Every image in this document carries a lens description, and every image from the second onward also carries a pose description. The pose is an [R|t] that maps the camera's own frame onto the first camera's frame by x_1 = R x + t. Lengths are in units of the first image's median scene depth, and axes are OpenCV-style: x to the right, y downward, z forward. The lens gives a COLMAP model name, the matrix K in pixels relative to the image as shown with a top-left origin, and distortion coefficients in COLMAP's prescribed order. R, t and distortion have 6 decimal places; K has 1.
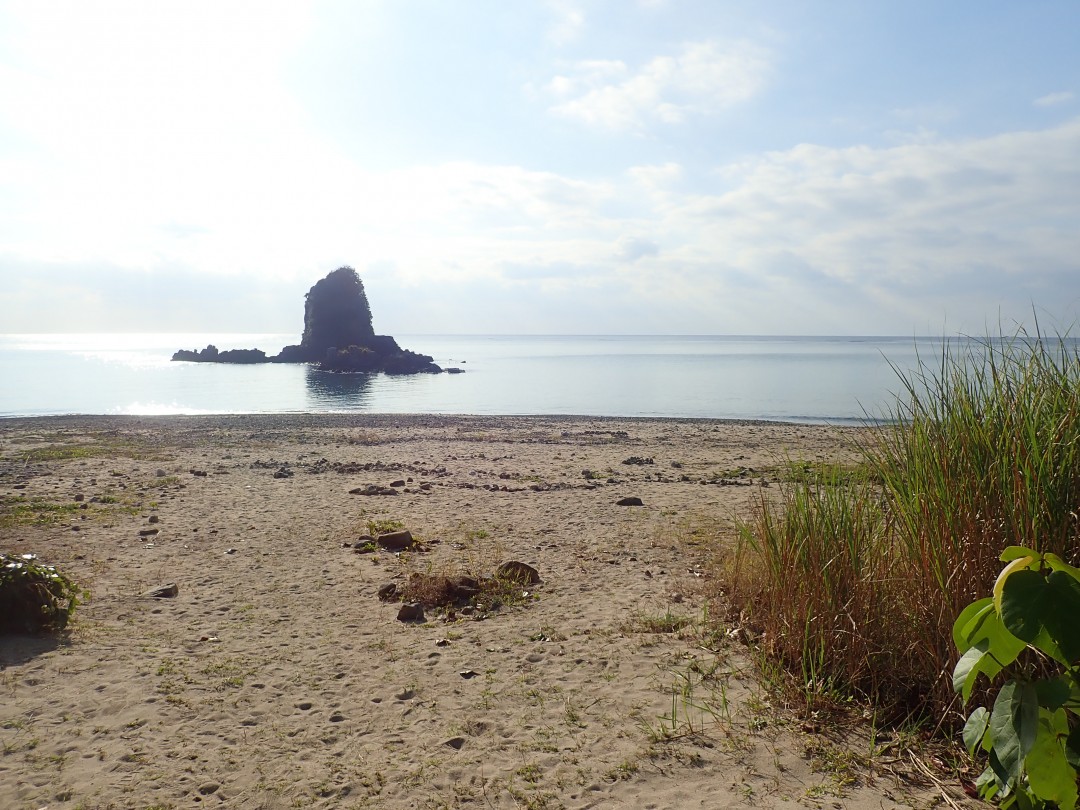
lens RADIAL K [[803.7, 0, 538.1], [0, 803.7, 405.2], [0, 0, 1]] dist [0.005985, -0.003130]
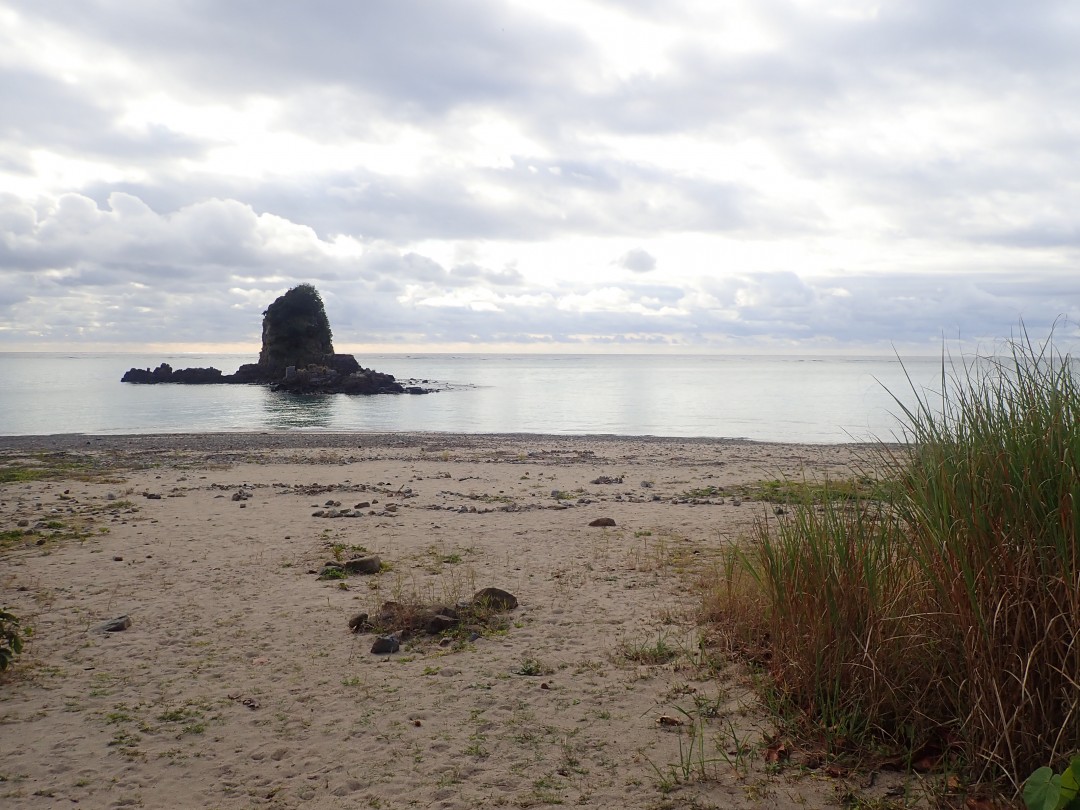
lens RADIAL K [[805.5, 0, 538.6], [0, 805.5, 402.5], [0, 0, 1]] dist [0.007211, -0.003988]
pose [[0.998811, -0.001192, 0.048743, -0.007594], [0.002510, 0.999633, -0.026990, 0.000099], [-0.048693, 0.027080, 0.998447, 0.013218]]
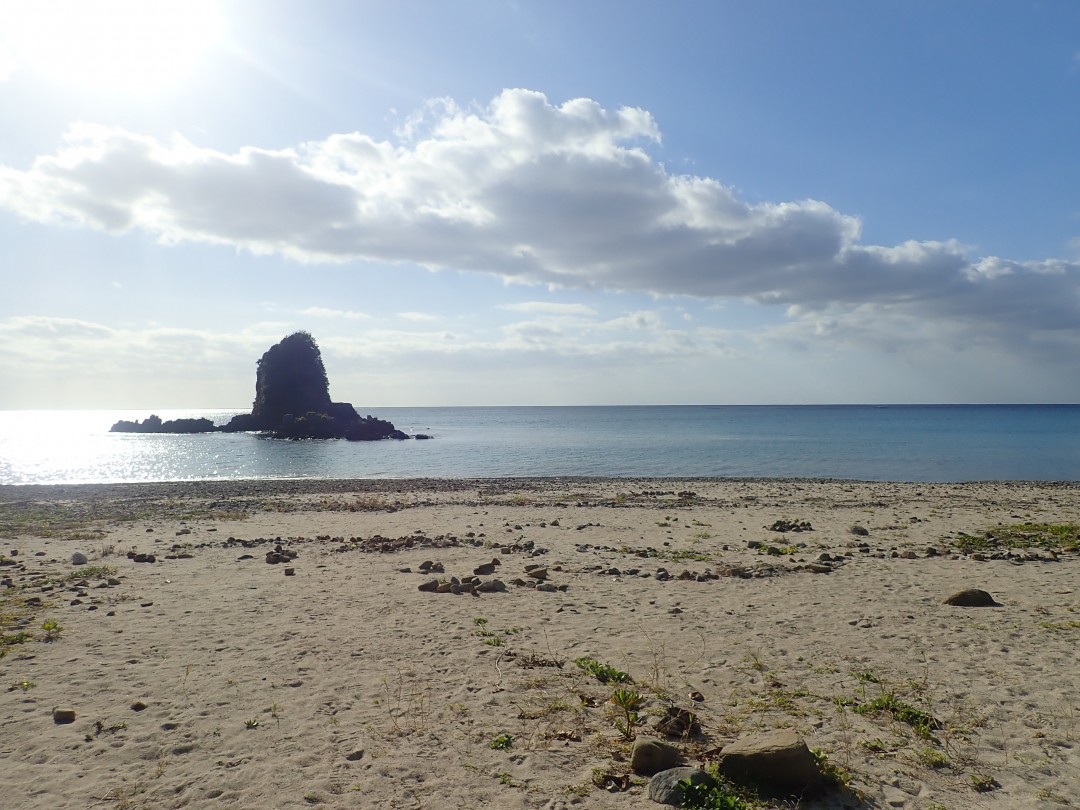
lens RADIAL K [[789.1, 0, 523.1], [0, 789.1, 404.6], [0, 0, 1]] dist [0.007739, 0.000220]
pose [[0.998492, -0.009908, 0.054002, -0.138247], [0.014905, 0.995561, -0.092930, 0.024160], [-0.052842, 0.093595, 0.994207, 0.317170]]
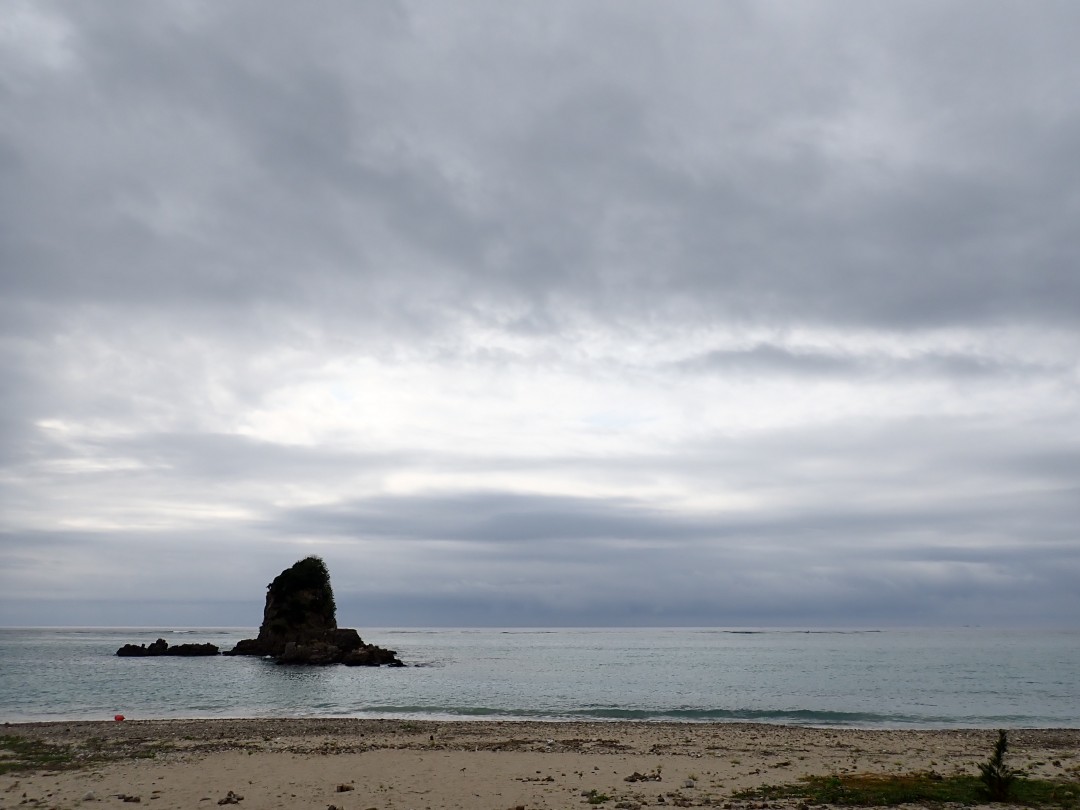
lens RADIAL K [[798.6, 0, 539.8], [0, 798.6, 399.9], [0, 0, 1]] dist [-0.007016, -0.002077]
pose [[0.999048, 0.010192, 0.042427, -0.028026], [0.005625, 0.934147, -0.356845, -0.005147], [-0.043270, 0.356743, 0.933200, 0.047313]]
